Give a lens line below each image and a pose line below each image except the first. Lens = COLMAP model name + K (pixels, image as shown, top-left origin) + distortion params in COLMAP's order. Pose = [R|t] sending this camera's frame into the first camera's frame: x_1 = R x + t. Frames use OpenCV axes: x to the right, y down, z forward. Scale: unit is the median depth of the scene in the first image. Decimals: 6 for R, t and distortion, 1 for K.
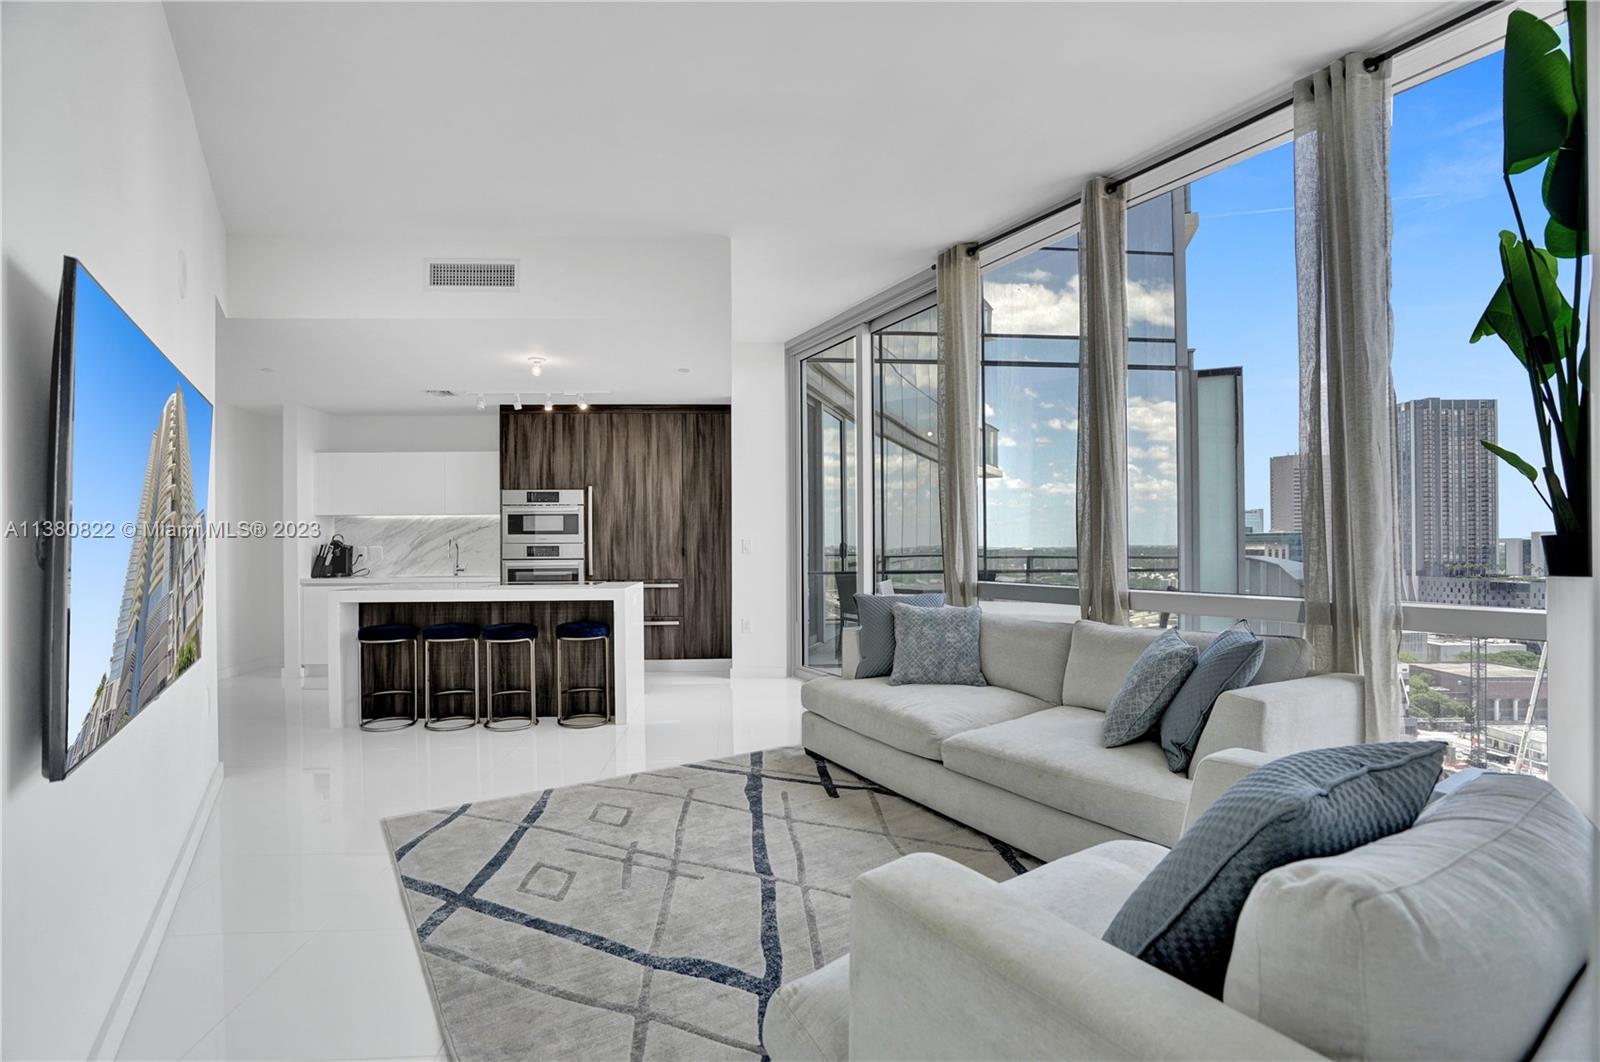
lens RADIAL K [[741.4, 0, 793.3], [0, 741.4, 542.7], [0, 0, 1]] dist [-0.059378, 0.000022]
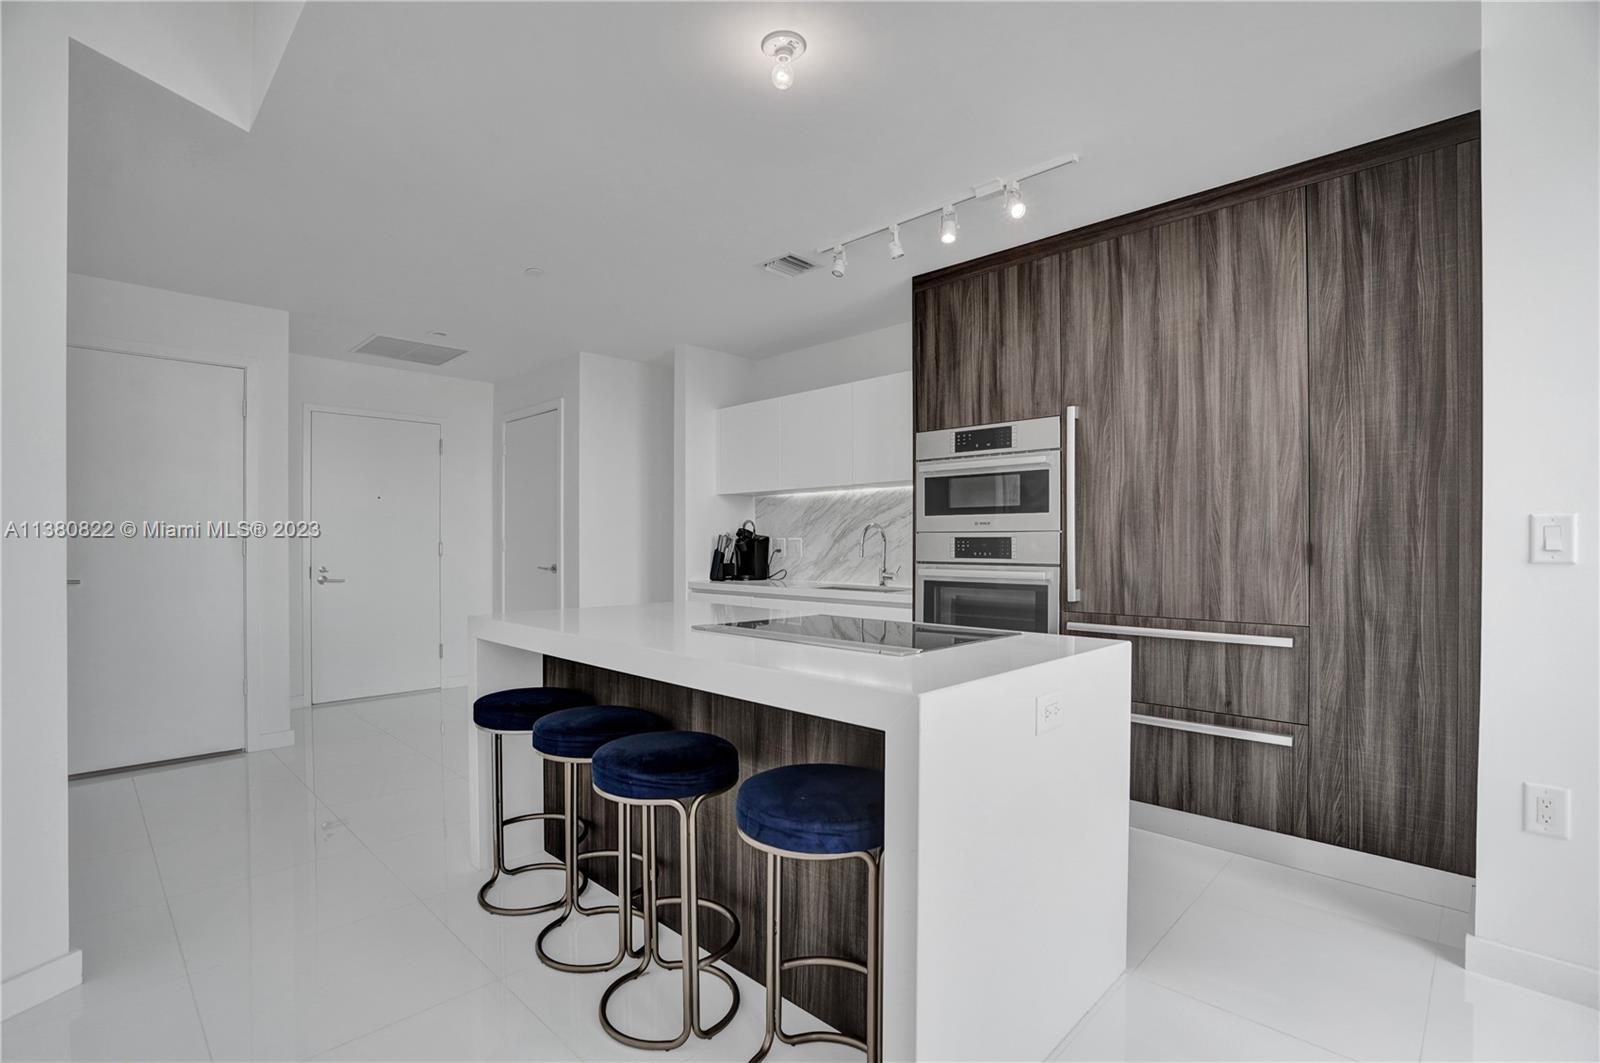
lens RADIAL K [[745.4, 0, 793.1], [0, 745.4, 545.7], [0, 0, 1]] dist [-0.064888, 0.026067]
pose [[0.654002, 0.010293, -0.756423, -0.042863], [-0.004196, 0.999941, 0.009980, 0.005588], [0.756481, -0.003353, 0.654007, 0.570782]]
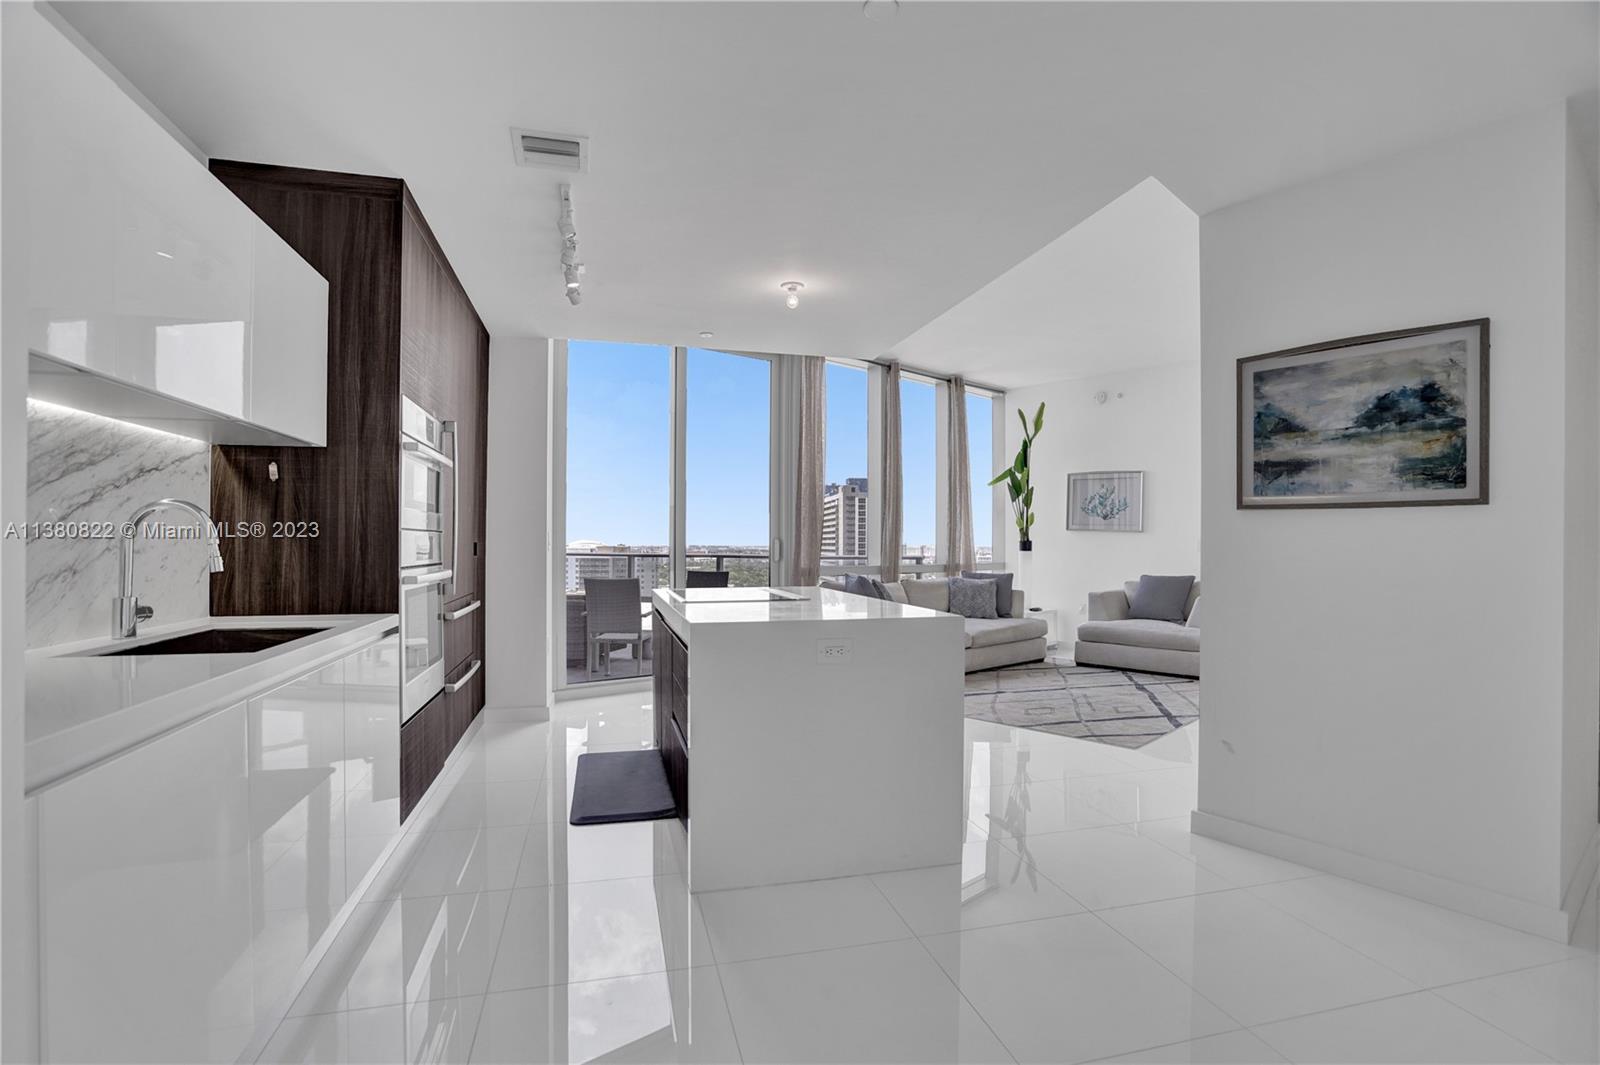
lens RADIAL K [[745.4, 0, 793.1], [0, 745.4, 546.7], [0, 0, 1]] dist [-0.064888, 0.026067]
pose [[-0.169700, 0.003266, 0.985490, -0.817674], [-0.002003, 0.999991, -0.003659, 0.011878], [-0.985494, -0.002595, -0.169692, 0.851120]]
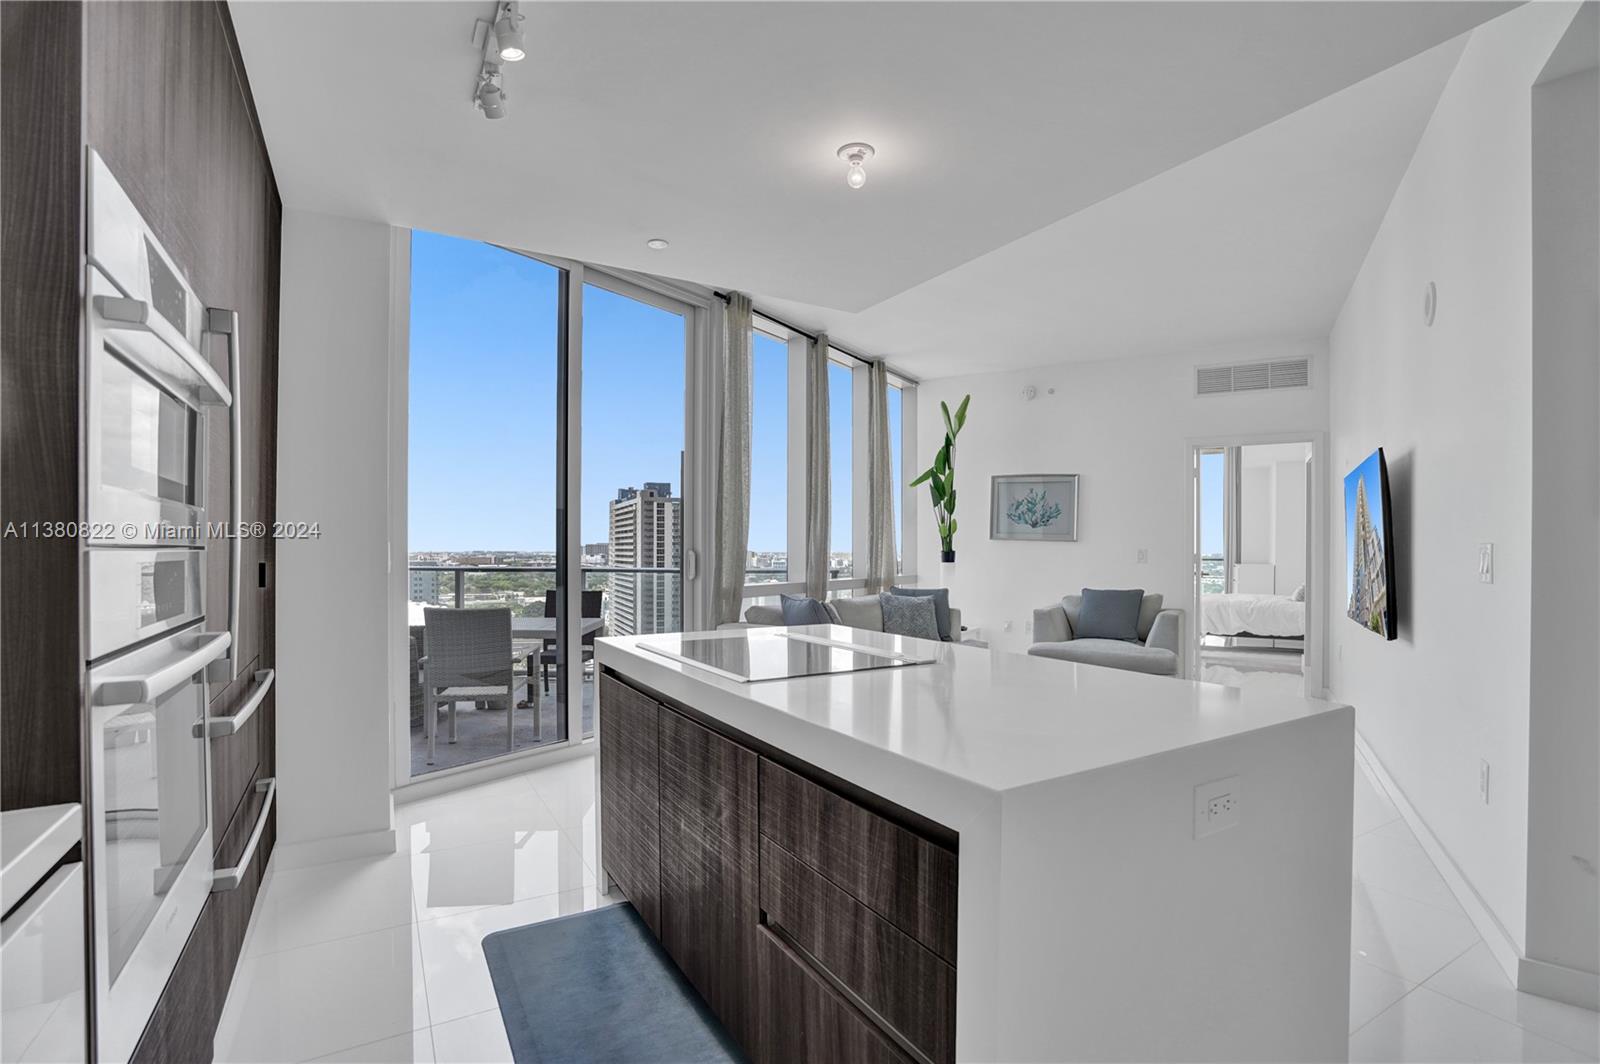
lens RADIAL K [[745.4, 0, 793.1], [0, 745.4, 546.2], [0, 0, 1]] dist [-0.064888, 0.026067]
pose [[-0.430016, 0.010998, 0.902754, -0.564716], [0.000545, 0.999929, -0.011922, 0.003146], [-0.902821, -0.004634, -0.429991, 0.933404]]
